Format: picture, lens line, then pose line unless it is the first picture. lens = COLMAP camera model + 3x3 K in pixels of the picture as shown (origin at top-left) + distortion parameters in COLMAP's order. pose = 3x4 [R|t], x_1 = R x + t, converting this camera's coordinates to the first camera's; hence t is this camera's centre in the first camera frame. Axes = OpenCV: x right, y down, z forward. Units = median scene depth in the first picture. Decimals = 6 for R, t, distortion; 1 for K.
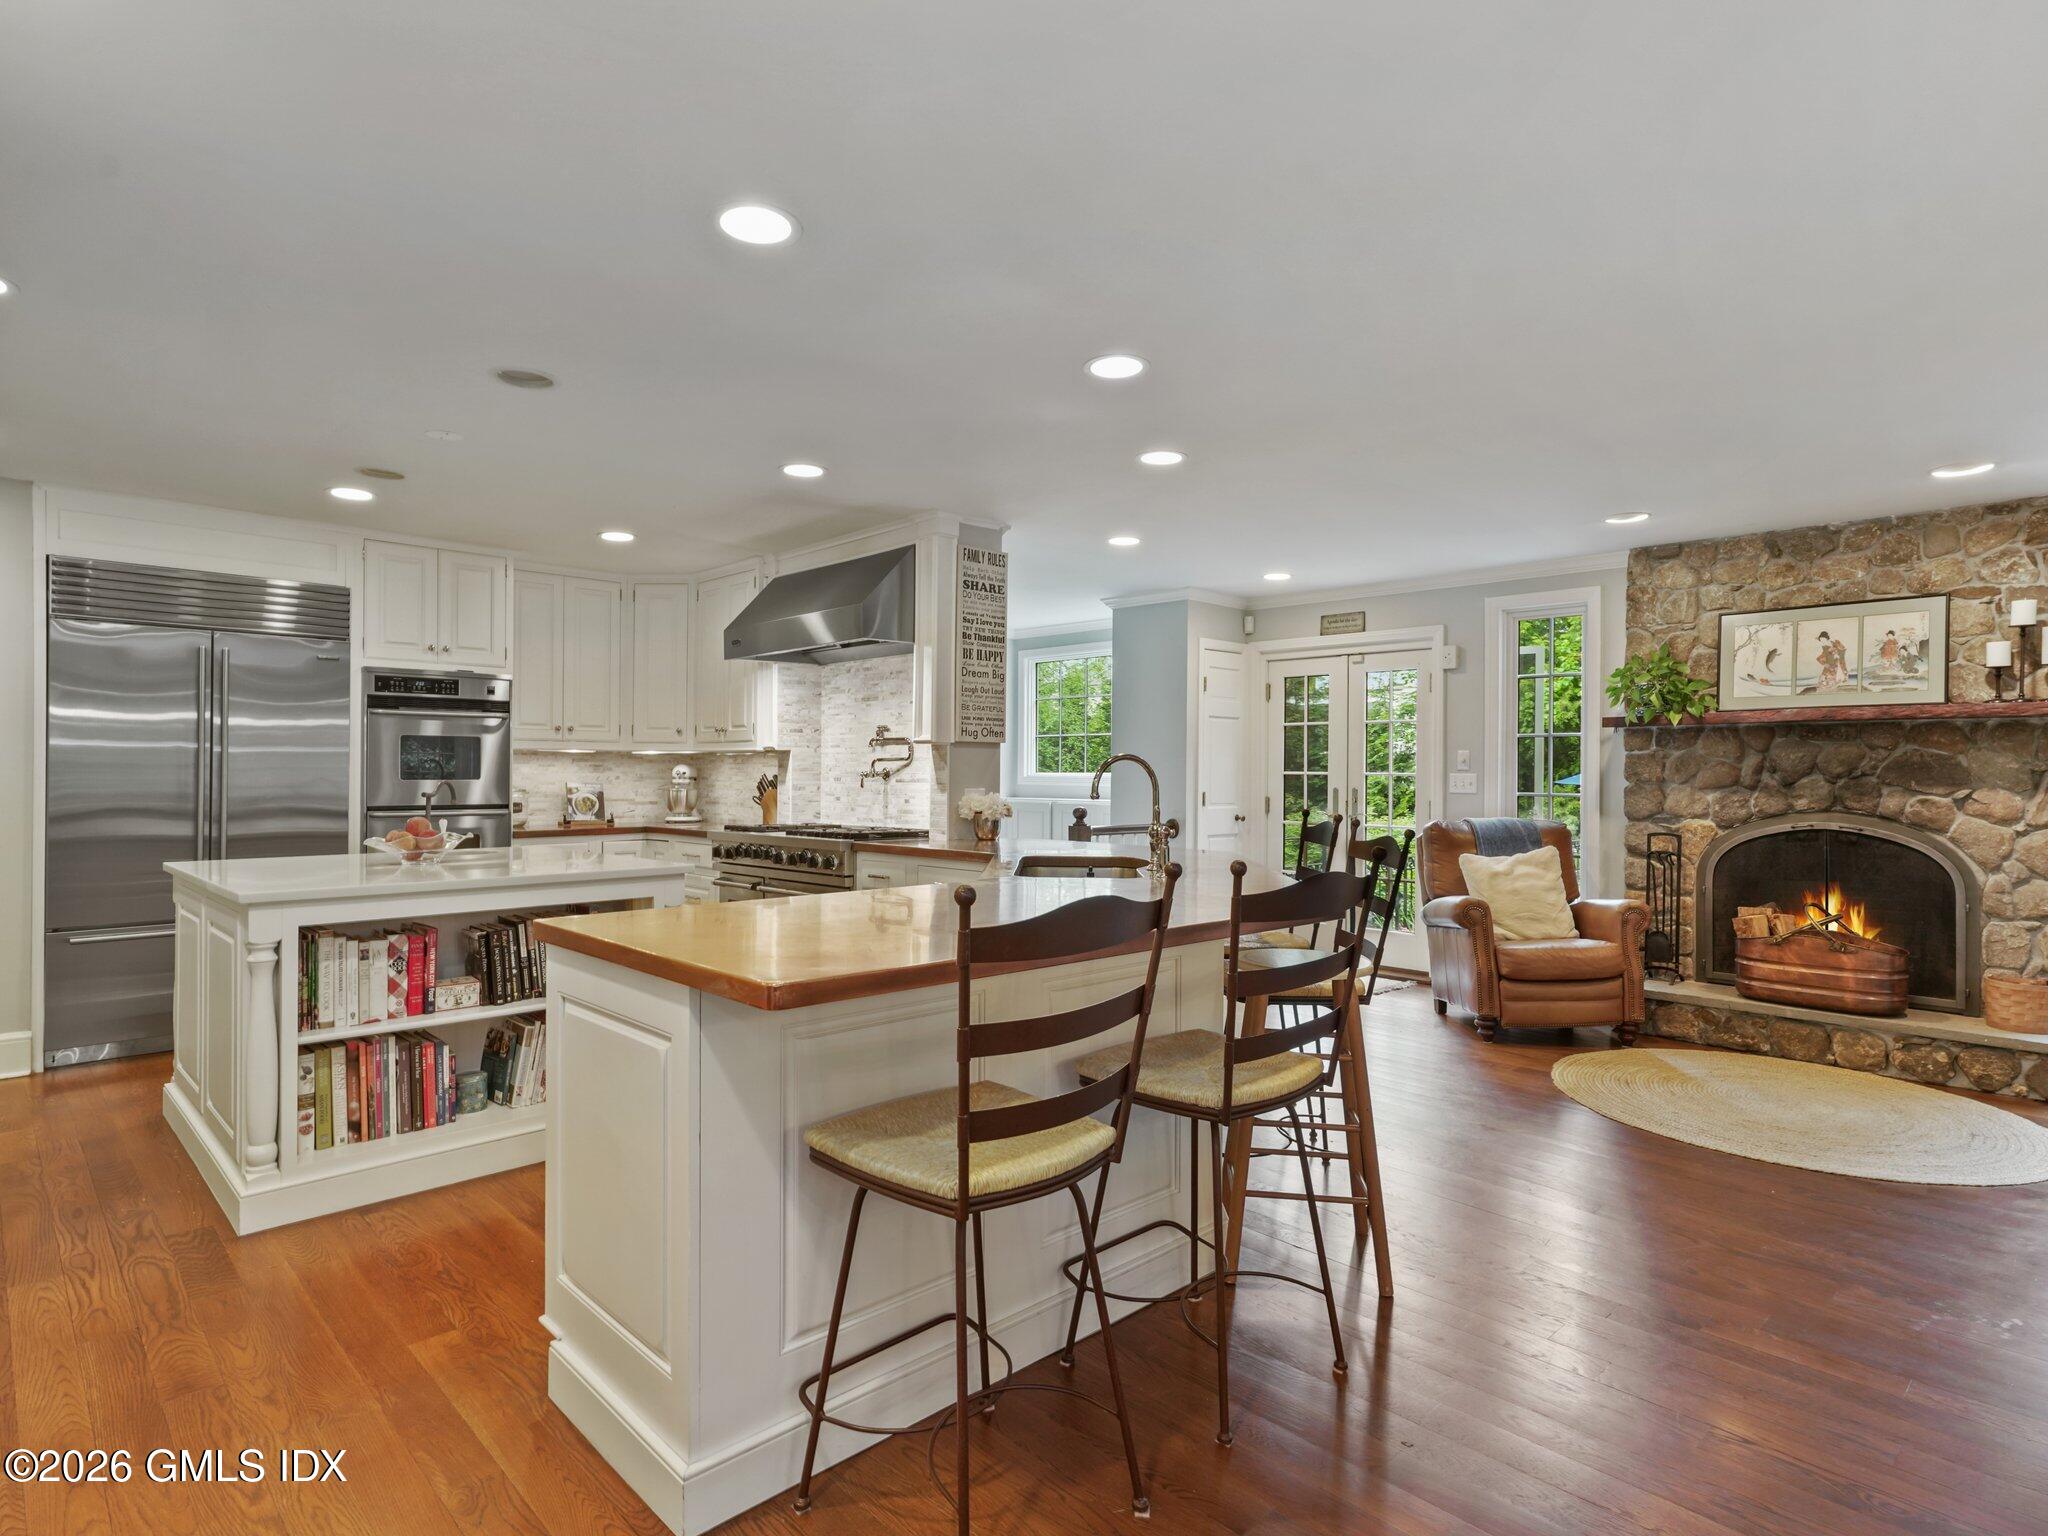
lens RADIAL K [[1087.3, 0, 1030.0], [0, 1087.3, 769.5], [0, 0, 1]] dist [0.007324, 0.003104]
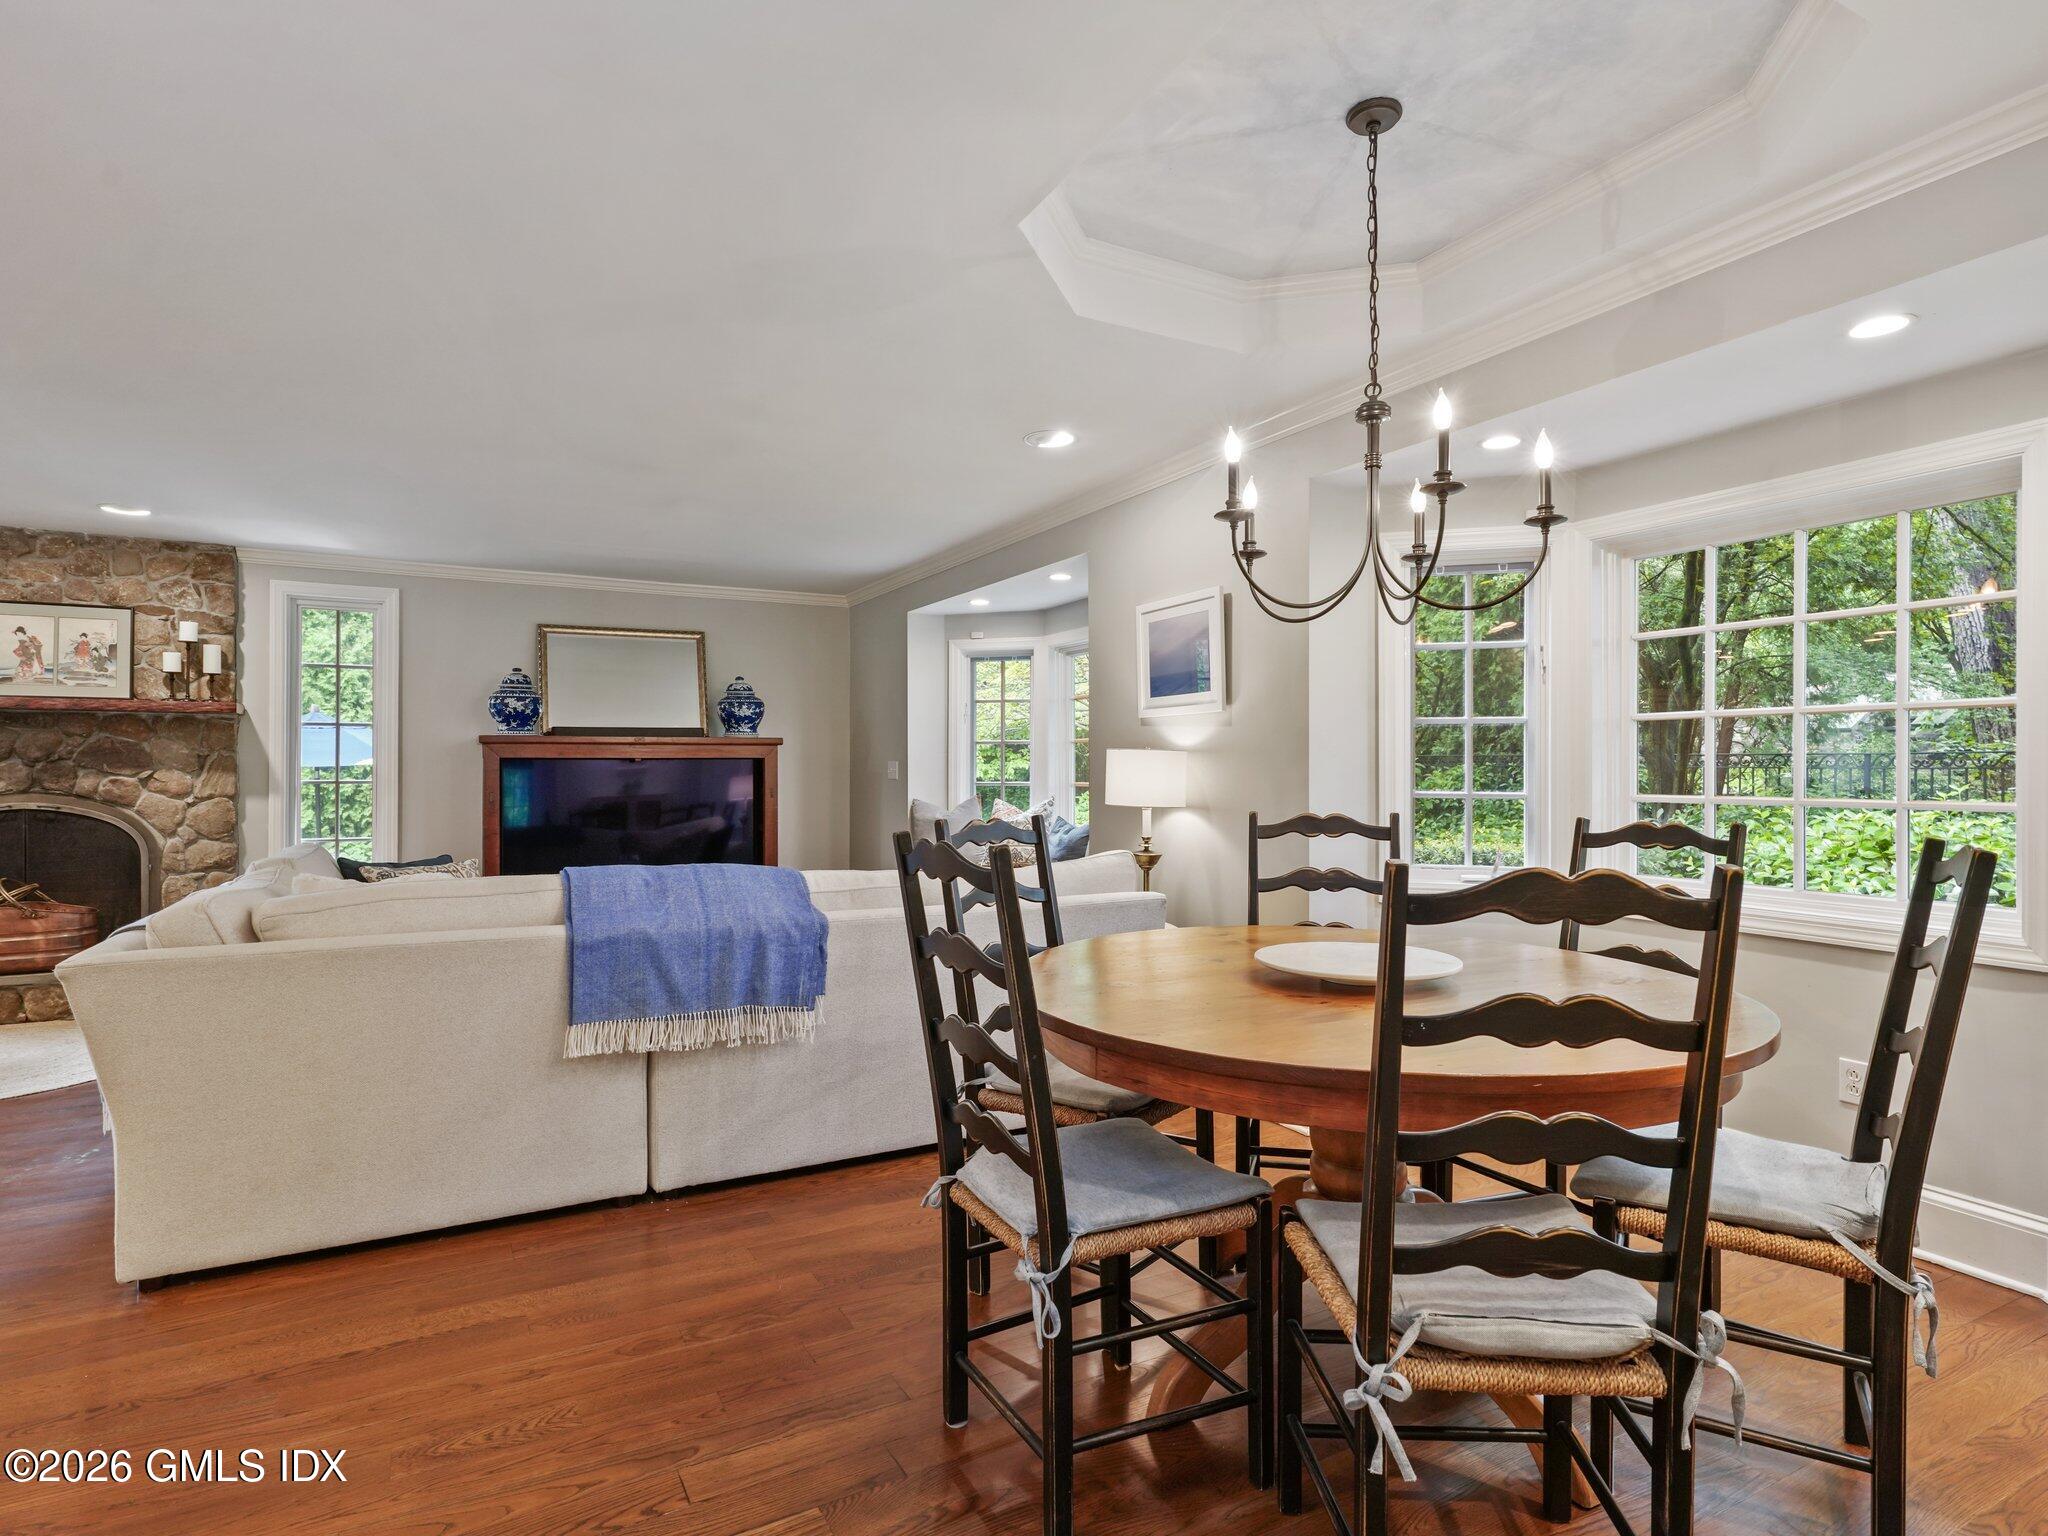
lens RADIAL K [[1087.3, 0, 1029.3], [0, 1087.3, 769.1], [0, 0, 1]] dist [0.007324, 0.003104]
pose [[0.264973, -0.006020, 0.964237, -0.061204], [0.002189, 0.999982, 0.005642, 0.011729], [-0.964253, 0.000616, 0.264982, -0.269236]]
